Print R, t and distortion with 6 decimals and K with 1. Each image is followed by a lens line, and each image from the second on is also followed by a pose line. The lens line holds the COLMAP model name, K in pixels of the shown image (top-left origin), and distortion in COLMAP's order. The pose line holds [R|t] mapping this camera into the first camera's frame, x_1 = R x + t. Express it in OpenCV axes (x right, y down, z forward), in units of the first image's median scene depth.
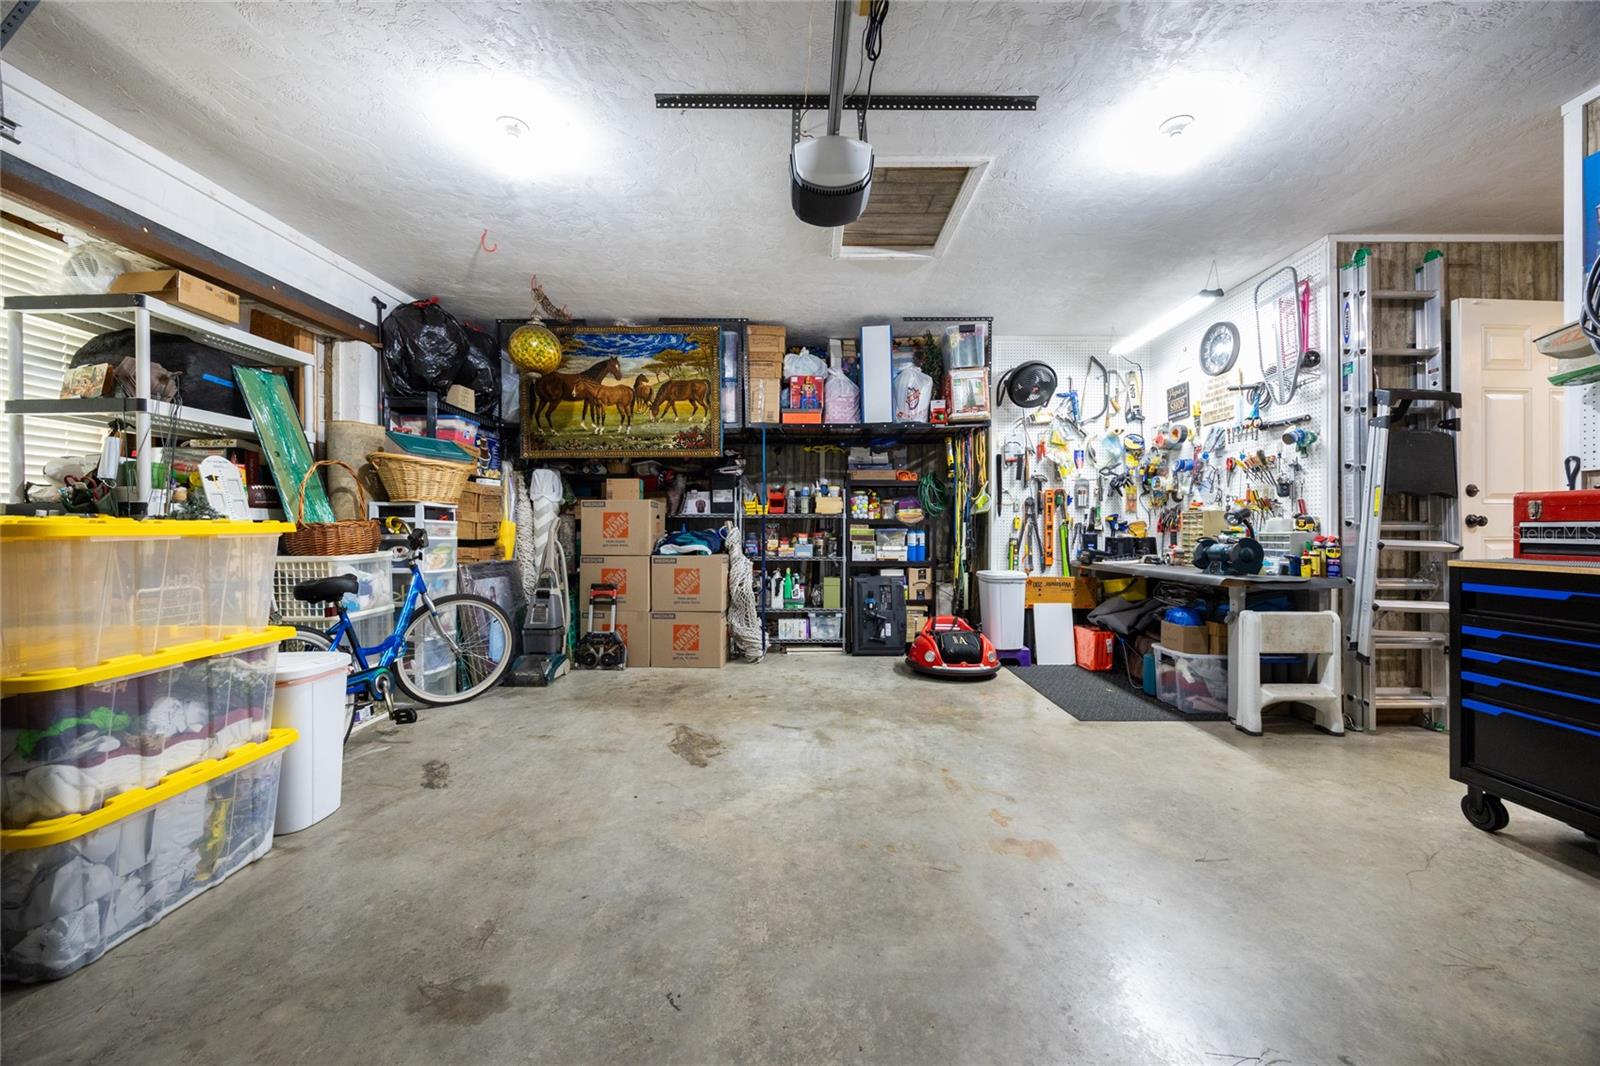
lens RADIAL K [[609.8, 0, 807.1], [0, 609.8, 525.9], [0, 0, 1]] dist [-0.002607, -0.000236]
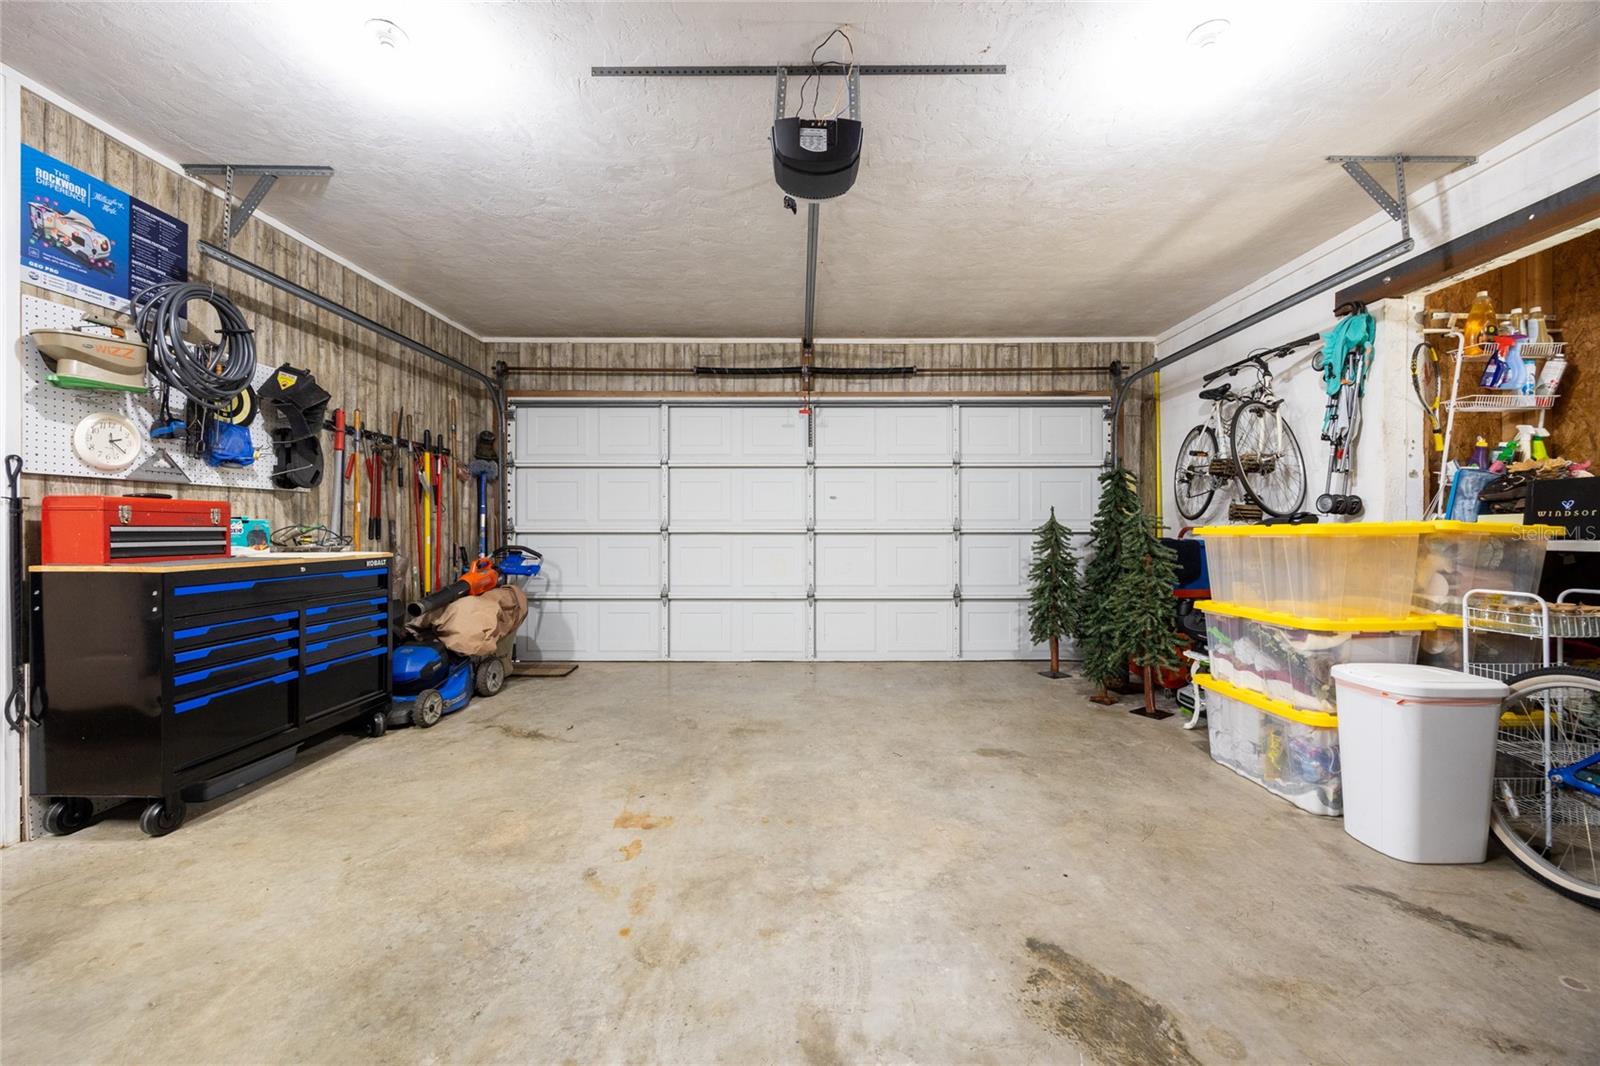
lens RADIAL K [[609.8, 0, 807.1], [0, 609.8, 525.9], [0, 0, 1]] dist [-0.002607, -0.000236]
pose [[-0.999972, 0.002043, 0.007194, 0.043364], [0.001989, 0.999970, -0.007548, 0.002132], [-0.007209, -0.007534, -0.999946, 1.766971]]
